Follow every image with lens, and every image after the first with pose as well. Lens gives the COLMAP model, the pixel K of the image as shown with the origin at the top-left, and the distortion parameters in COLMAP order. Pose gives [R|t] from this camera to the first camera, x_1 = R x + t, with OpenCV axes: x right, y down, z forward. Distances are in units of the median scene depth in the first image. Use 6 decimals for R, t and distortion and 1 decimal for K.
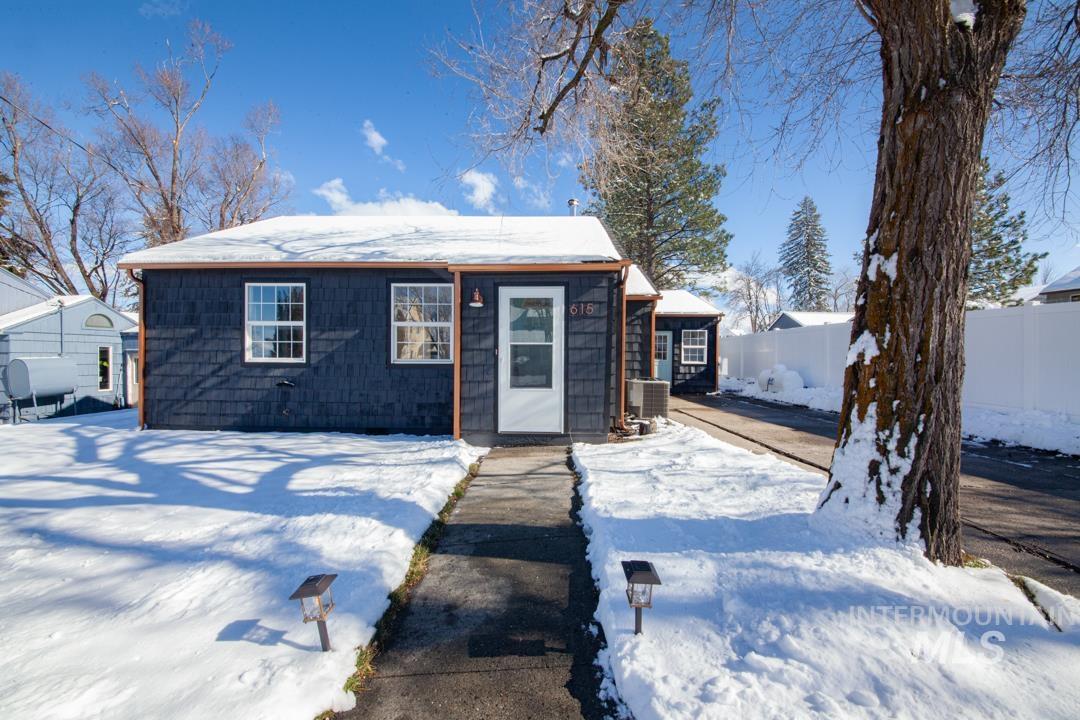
lens RADIAL K [[381.7, 0, 532.6], [0, 381.7, 359.0], [0, 0, 1]] dist [-0.001968, -0.000102]
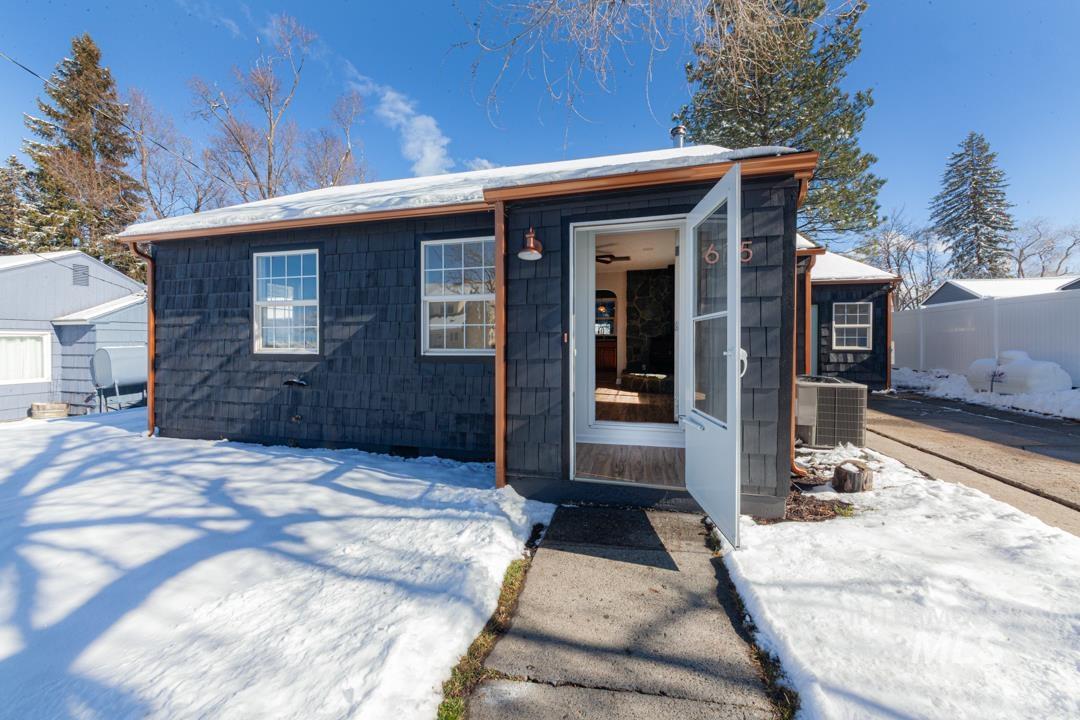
lens RADIAL K [[381.6, 0, 542.5], [0, 381.6, 342.9], [0, 0, 1]] dist [-0.001029, 0.000047]
pose [[0.980993, -0.007649, -0.193892, -0.009508], [0.007843, 0.999969, 0.000234, -0.005734], [0.193885, -0.001750, 0.981023, 0.215502]]
